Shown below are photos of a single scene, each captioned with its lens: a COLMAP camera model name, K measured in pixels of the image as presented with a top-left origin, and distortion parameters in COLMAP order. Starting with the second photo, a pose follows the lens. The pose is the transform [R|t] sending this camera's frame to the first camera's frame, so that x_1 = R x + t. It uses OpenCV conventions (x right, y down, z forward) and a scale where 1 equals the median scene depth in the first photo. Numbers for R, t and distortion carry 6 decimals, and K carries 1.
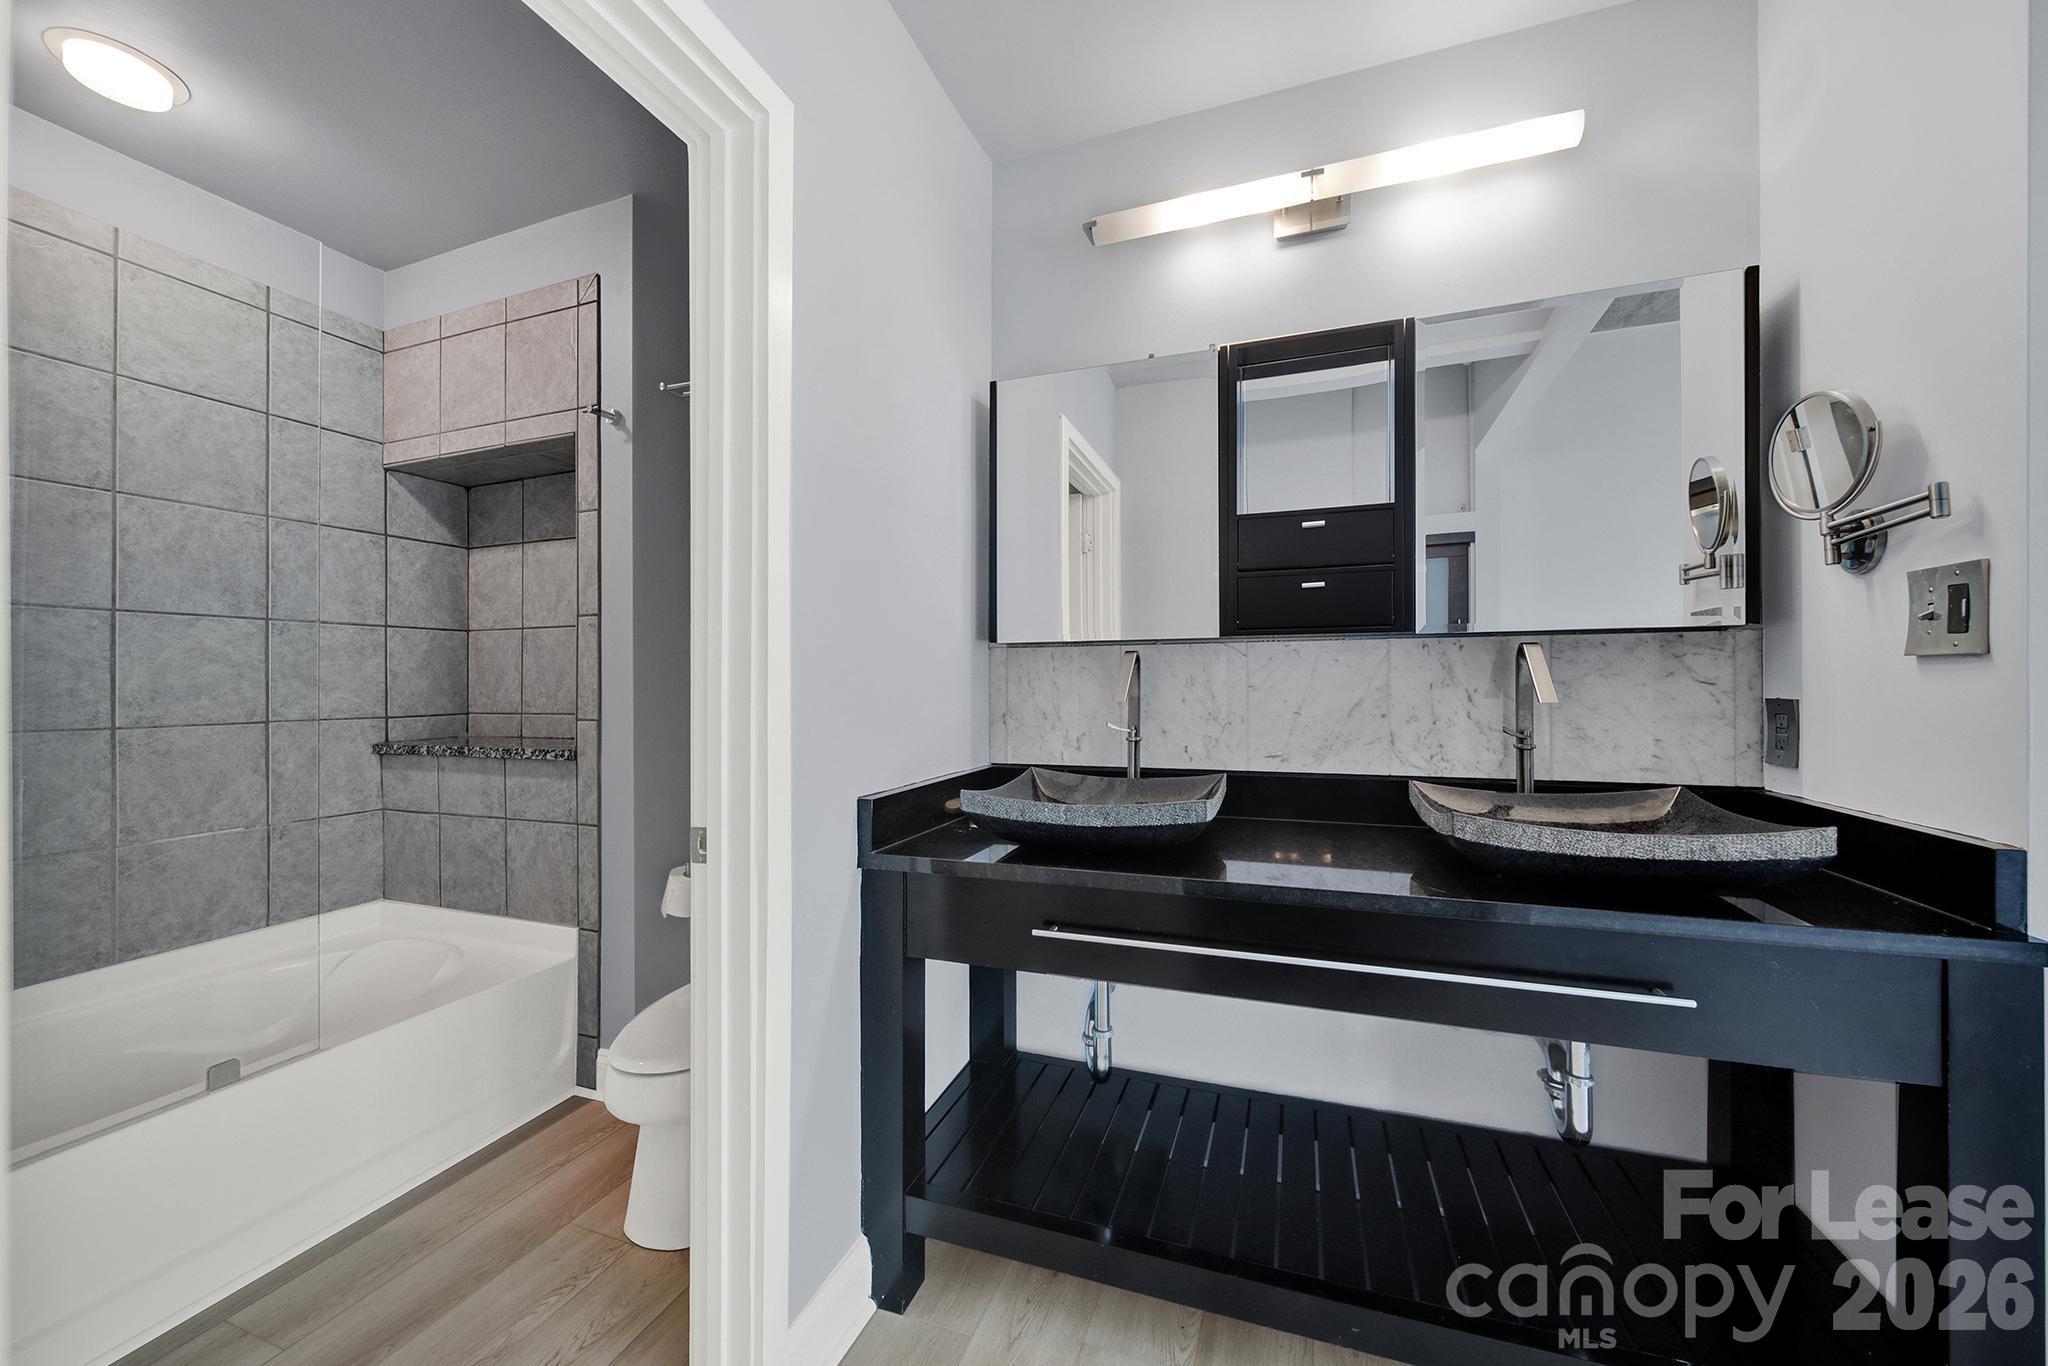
lens RADIAL K [[730.1, 0, 1026.5], [0, 730.1, 657.6], [0, 0, 1]] dist [-0.001637, 0.000109]
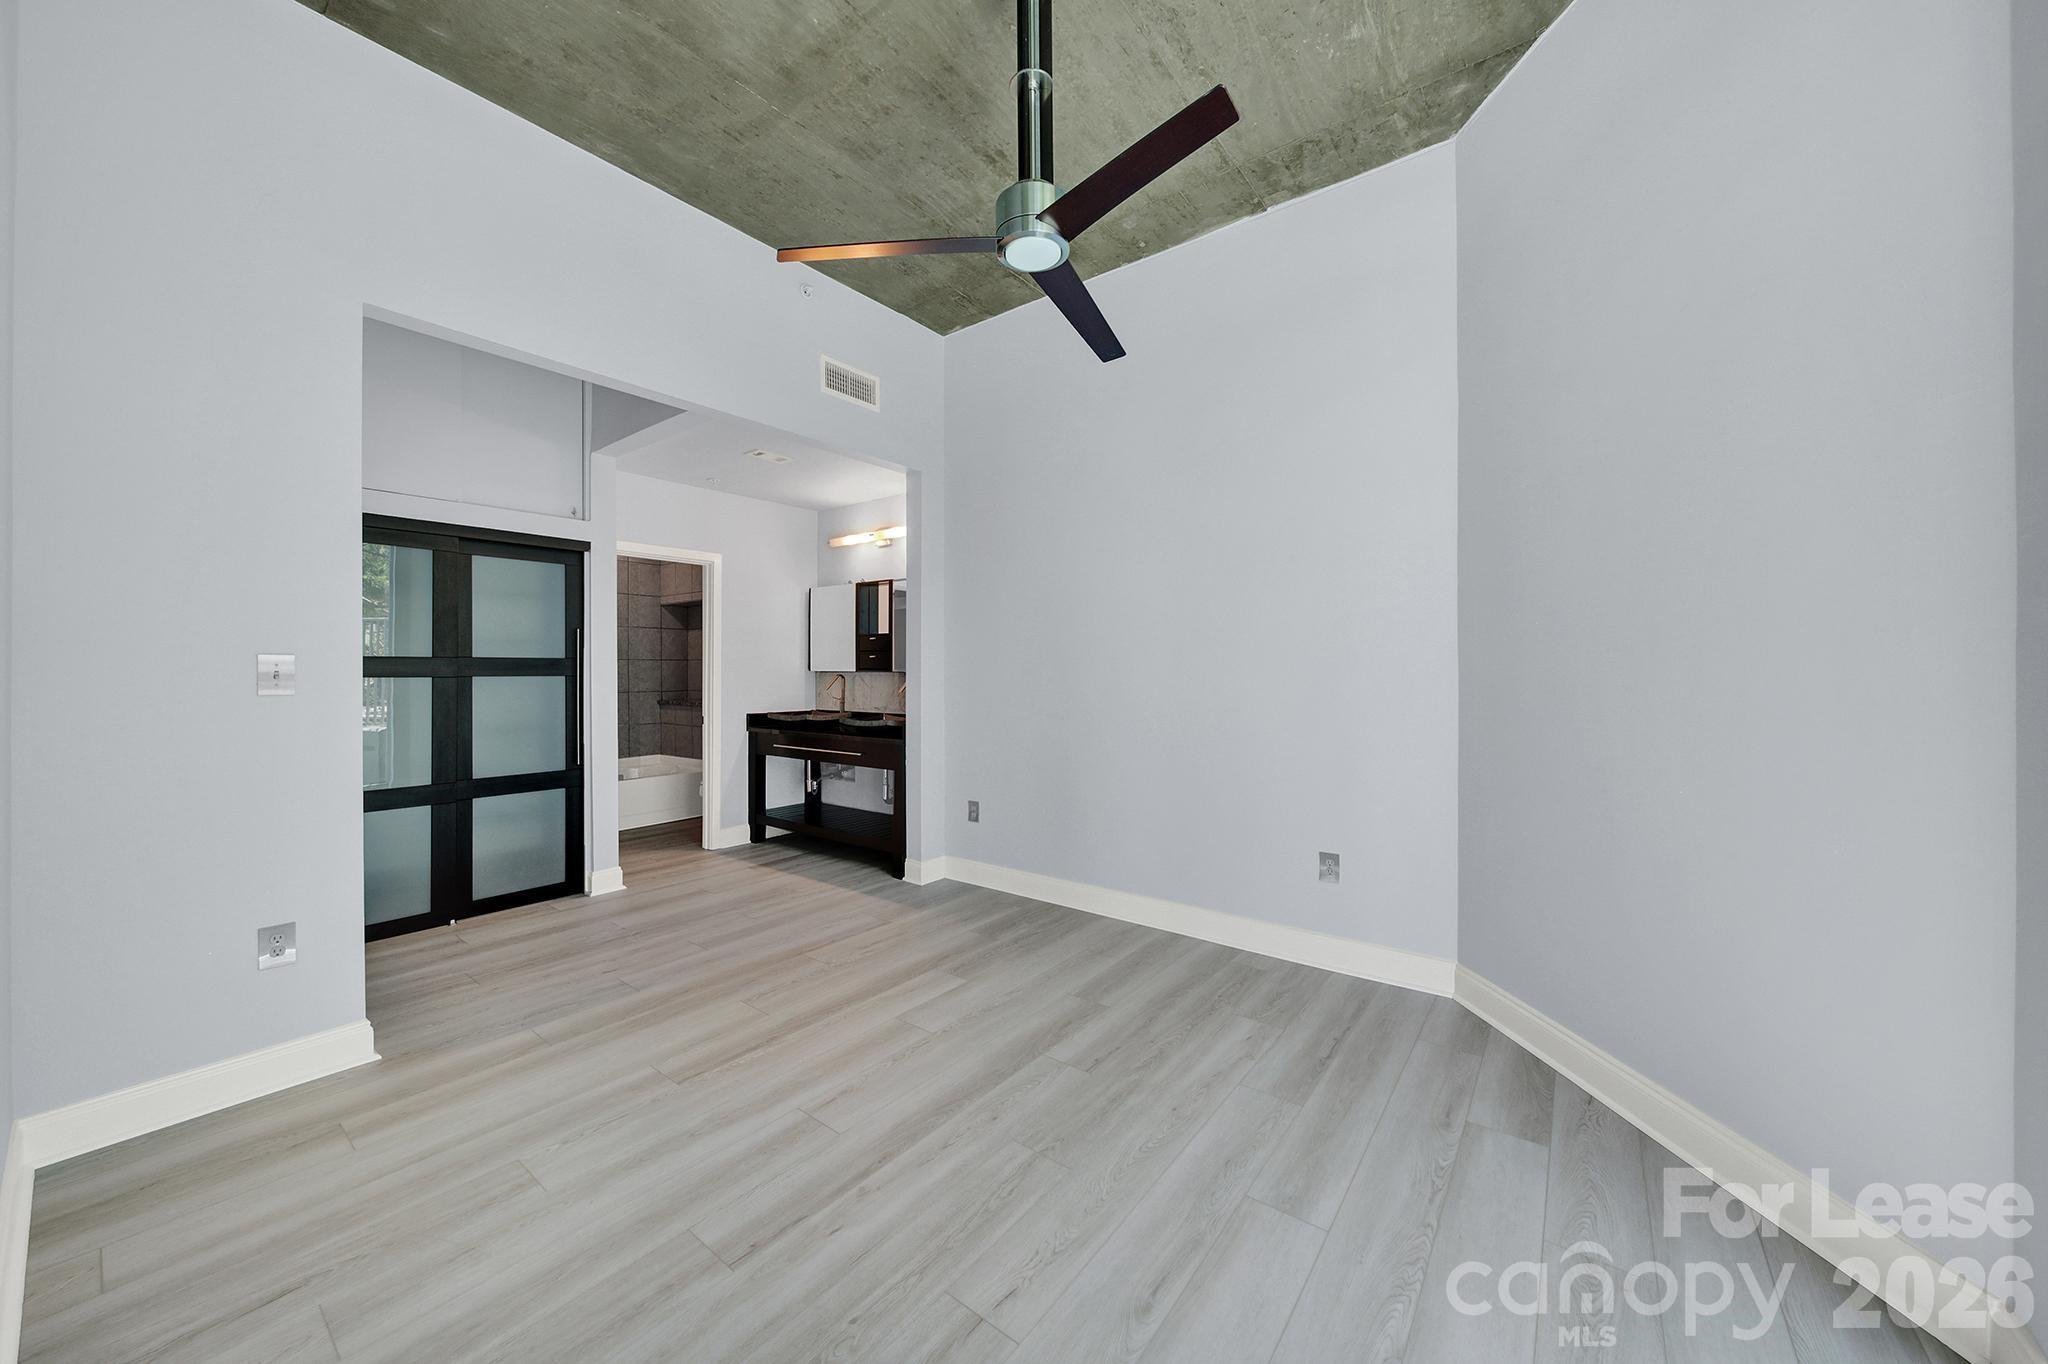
lens RADIAL K [[730.1, 0, 1026.5], [0, 730.1, 656.6], [0, 0, 1]] dist [-0.001637, 0.000109]
pose [[0.953550, 0.001260, -0.301234, 1.437463], [0.003011, 0.999901, 0.013713, -0.096838], [0.301221, -0.013983, 0.953452, -1.382126]]
